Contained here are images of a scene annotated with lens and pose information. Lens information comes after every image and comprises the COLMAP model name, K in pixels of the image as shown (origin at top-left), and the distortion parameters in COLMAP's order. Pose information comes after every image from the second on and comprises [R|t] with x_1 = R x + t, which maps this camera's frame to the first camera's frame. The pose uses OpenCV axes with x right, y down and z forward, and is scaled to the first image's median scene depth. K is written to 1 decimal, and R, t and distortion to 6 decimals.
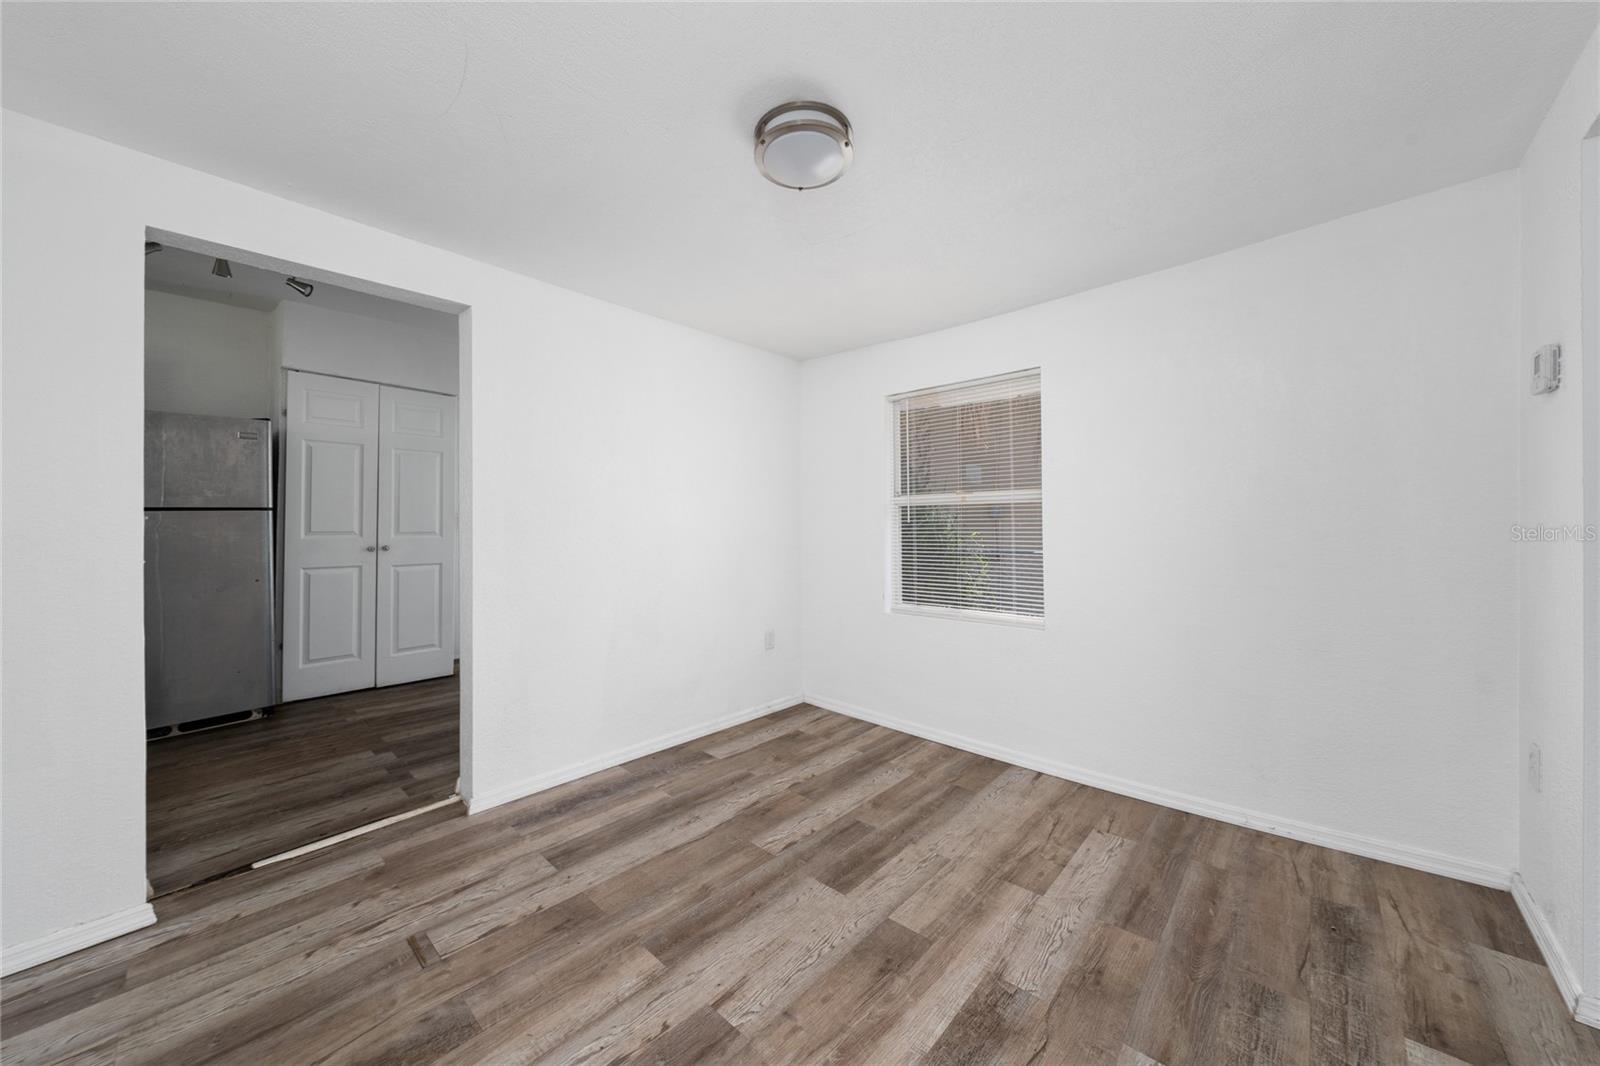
lens RADIAL K [[558.6, 0, 800.9], [0, 558.6, 529.4], [0, 0, 1]] dist [-0.002758, -0.000235]
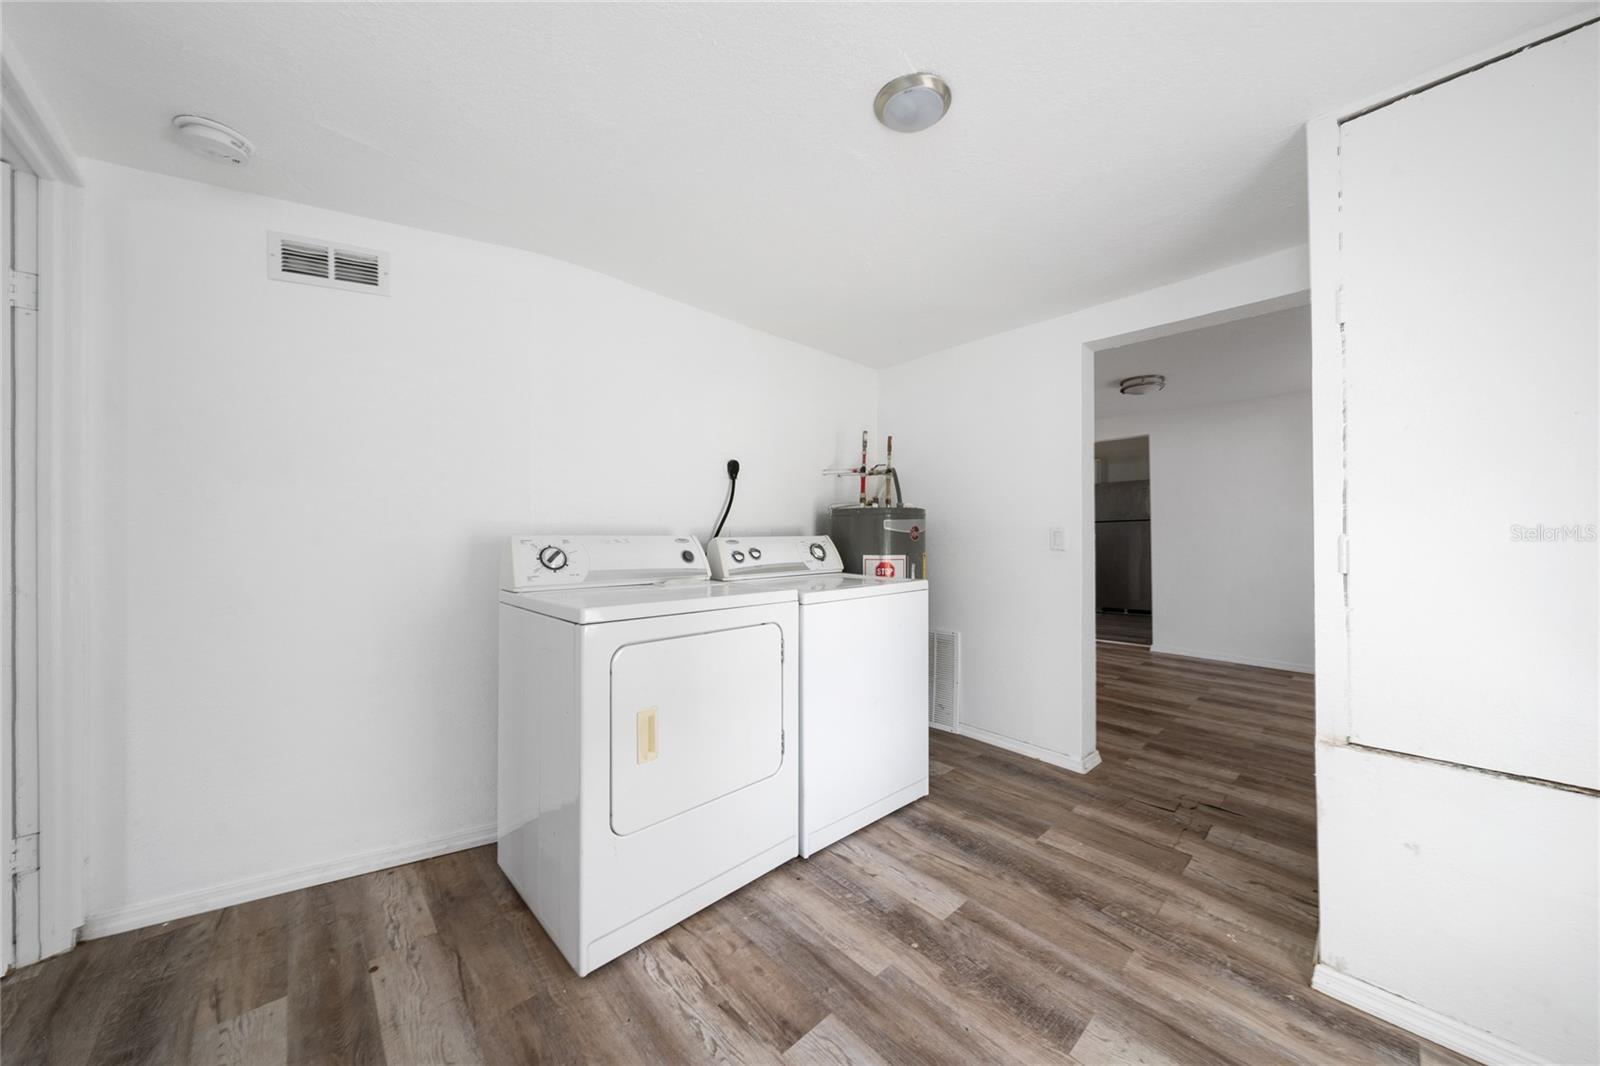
lens RADIAL K [[558.6, 0, 801.0], [0, 558.6, 531.4], [0, 0, 1]] dist [-0.002758, -0.000235]
pose [[-0.085943, -0.000344, -0.996300, 2.559120], [0.007168, 0.999974, -0.000964, 0.005190], [0.996274, -0.007225, -0.085938, -0.338239]]
